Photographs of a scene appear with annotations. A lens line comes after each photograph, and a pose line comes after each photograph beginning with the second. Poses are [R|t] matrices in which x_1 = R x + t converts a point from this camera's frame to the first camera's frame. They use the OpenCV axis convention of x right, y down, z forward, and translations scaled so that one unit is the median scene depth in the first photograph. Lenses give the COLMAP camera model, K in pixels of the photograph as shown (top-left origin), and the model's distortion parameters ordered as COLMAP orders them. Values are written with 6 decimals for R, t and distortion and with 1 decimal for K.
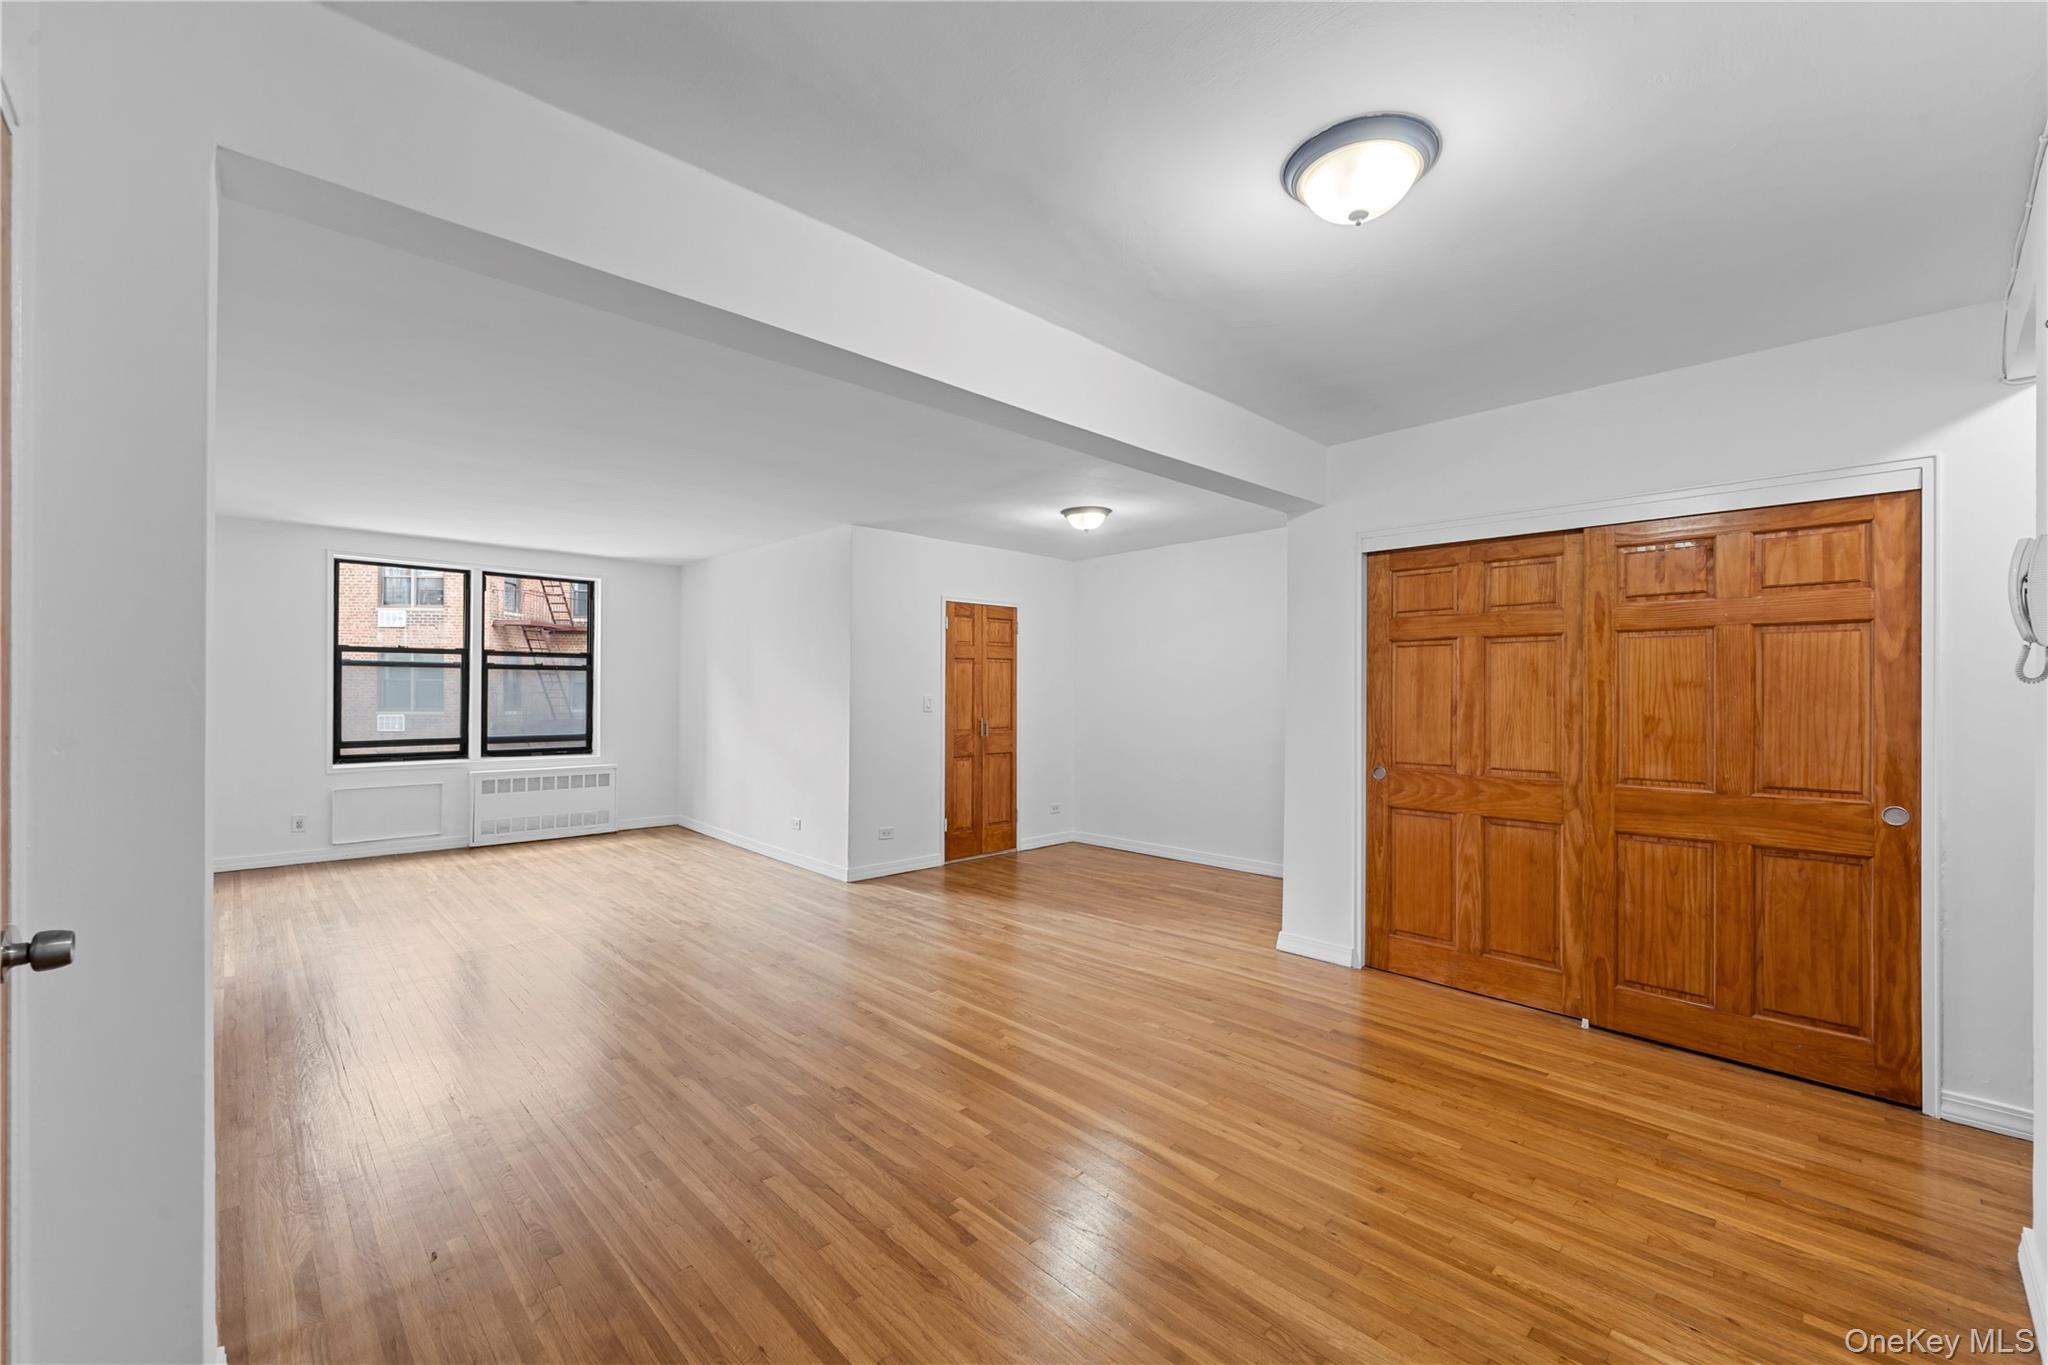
lens RADIAL K [[835.5, 0, 1032.1], [0, 835.5, 686.6], [0, 0, 1]] dist [-0.001773, -0.000145]
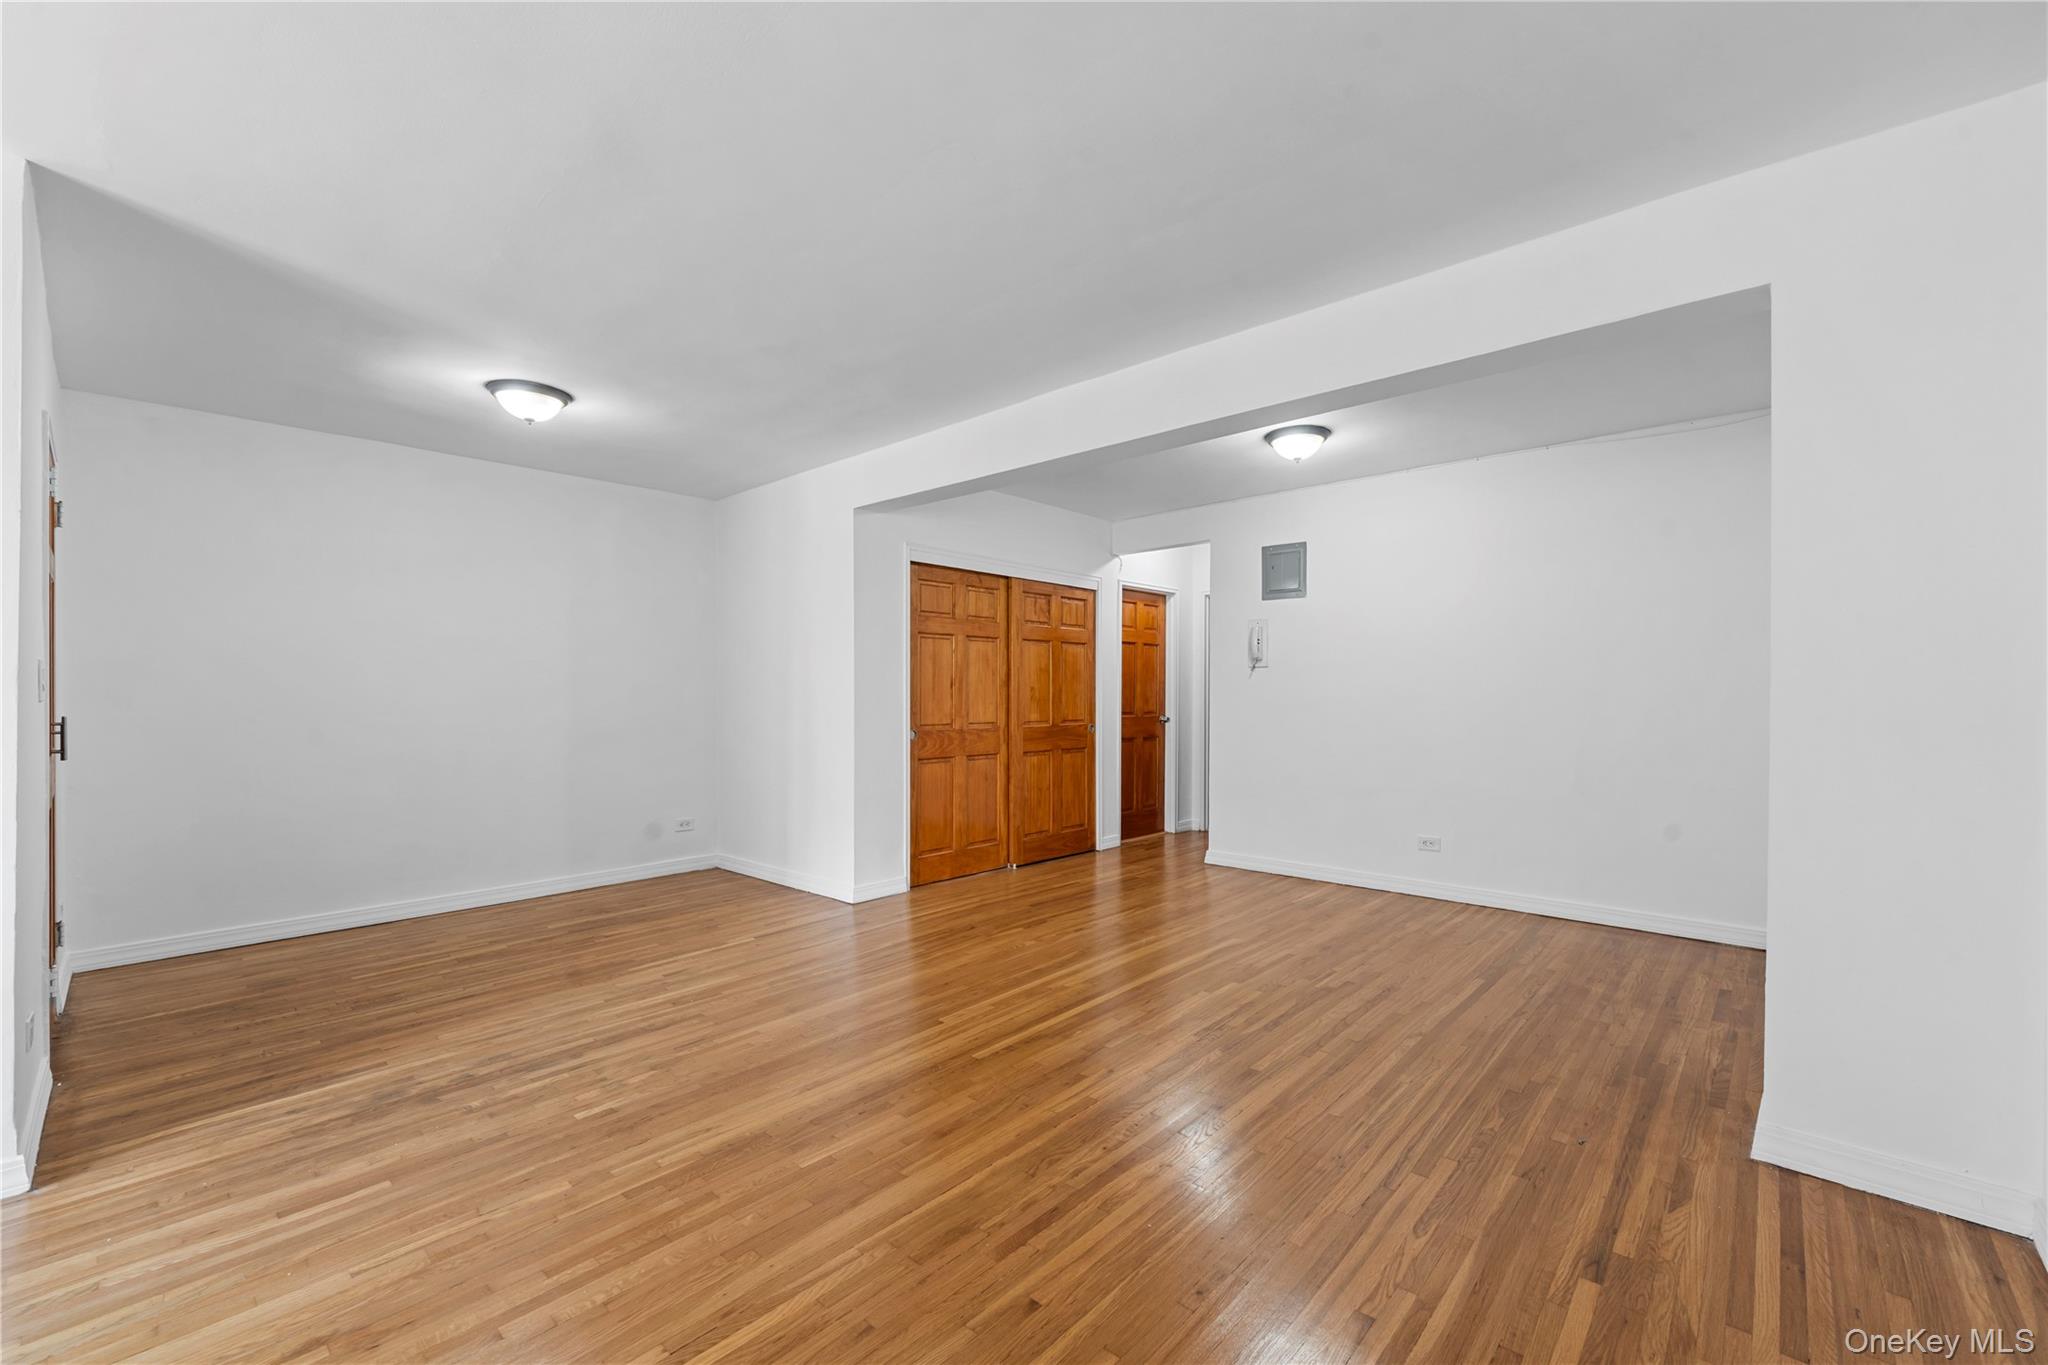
lens RADIAL K [[835.5, 0, 1040.8], [0, 835.5, 695.7], [0, 0, 1]] dist [-0.001773, -0.000145]
pose [[-0.076192, -0.004875, 0.997081, -0.634409], [-0.006236, 0.999971, 0.004412, 0.026551], [-0.997074, -0.005881, -0.076220, 0.648741]]
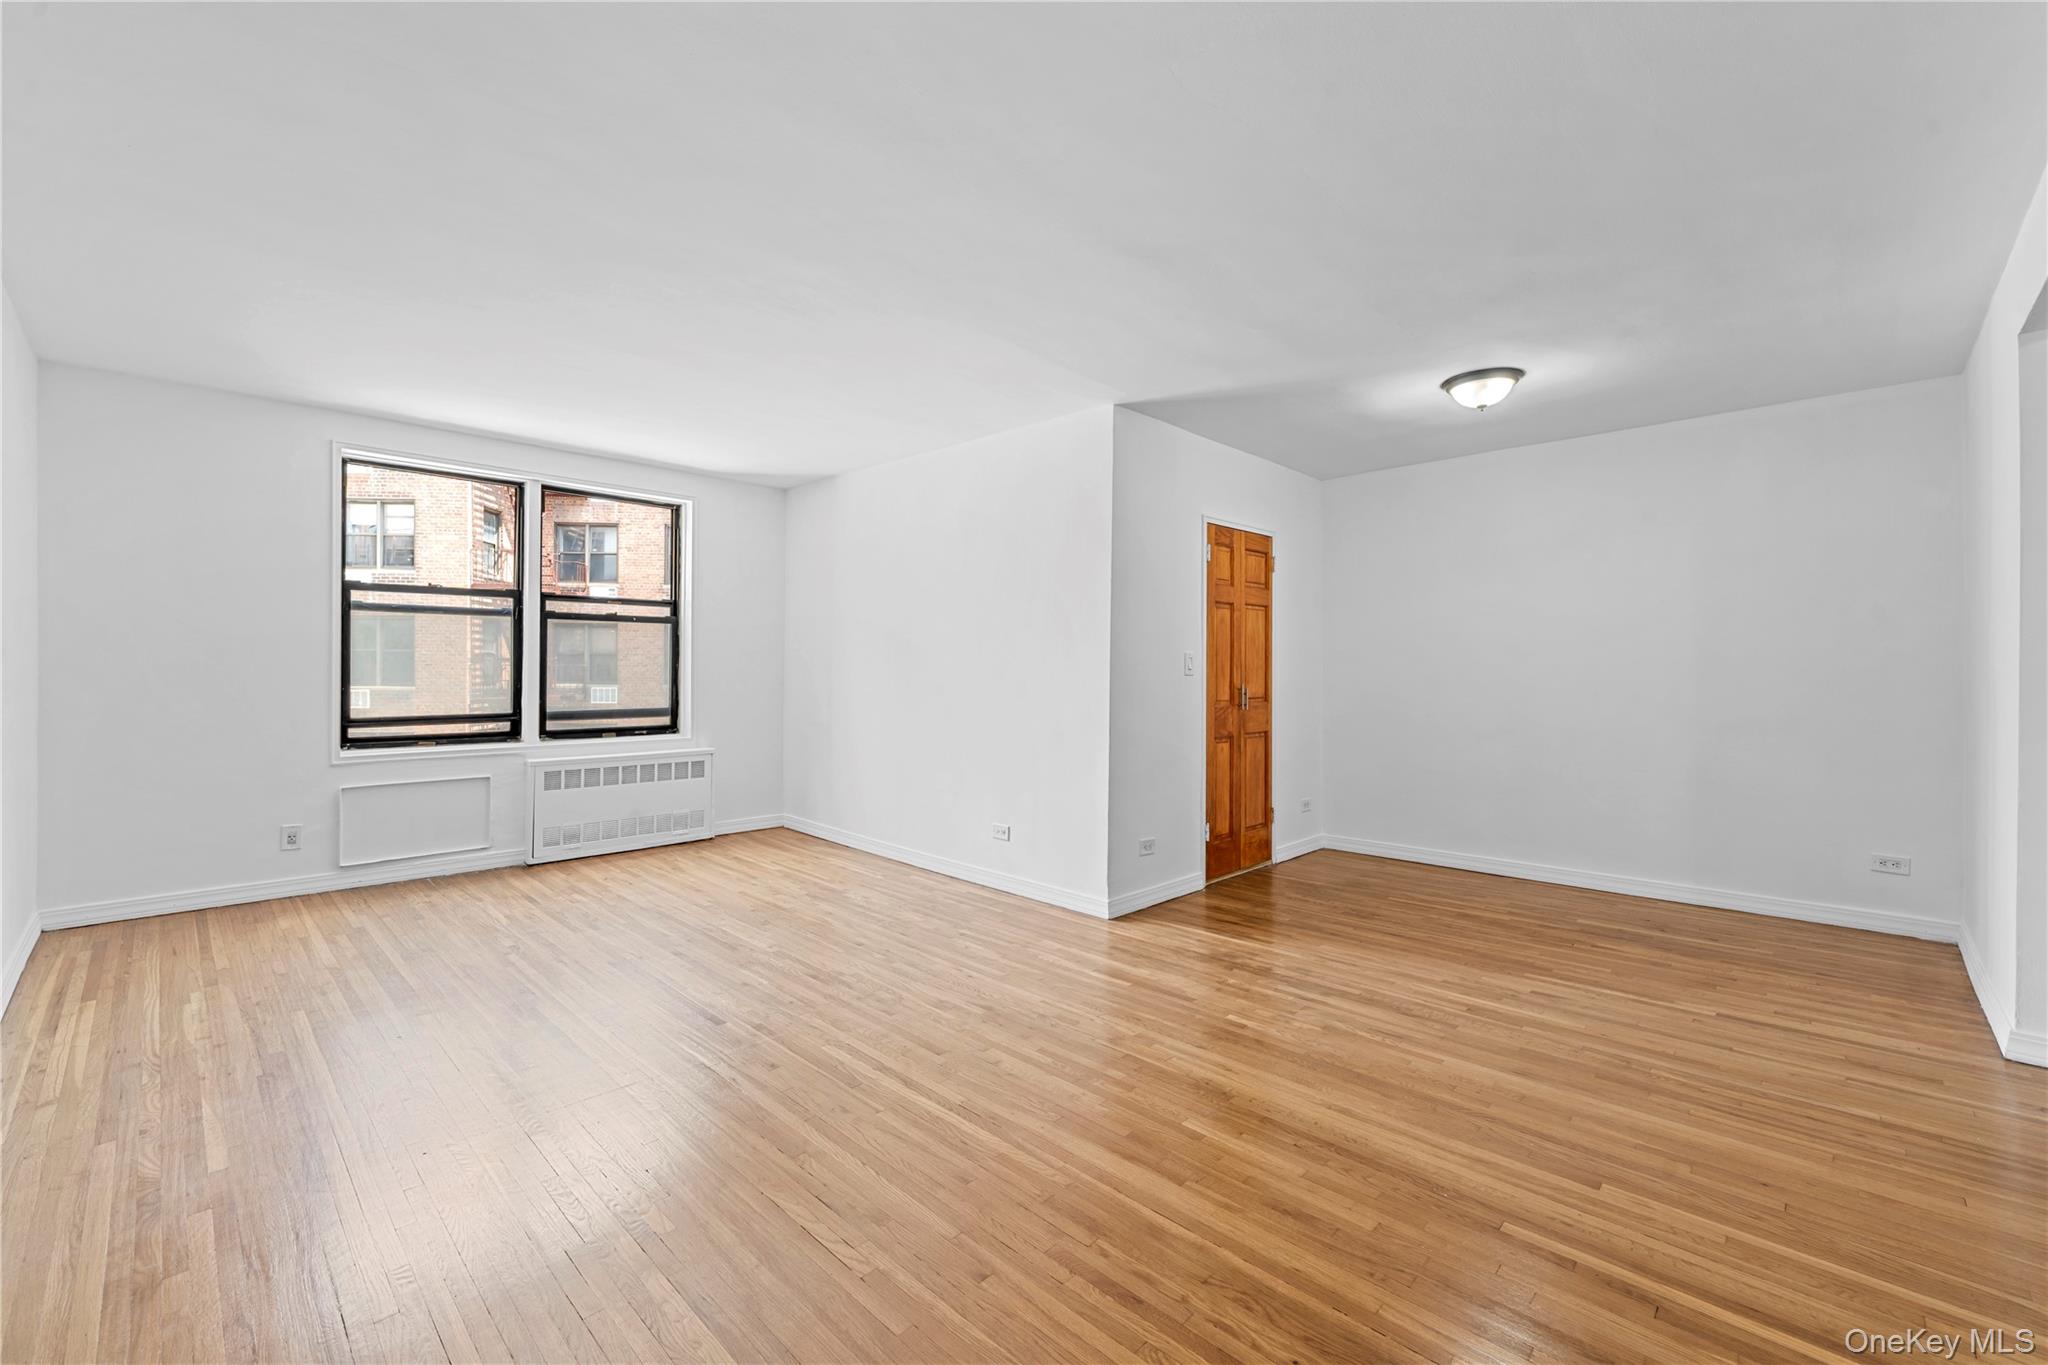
lens RADIAL K [[835.5, 0, 1026.8], [0, 835.5, 671.3], [0, 0, 1]] dist [-0.001773, -0.000145]
pose [[0.999442, 0.000775, 0.033389, -0.332978], [-0.001013, 0.999974, 0.007111, 0.025055], [-0.033383, -0.007140, 0.999417, 0.329648]]
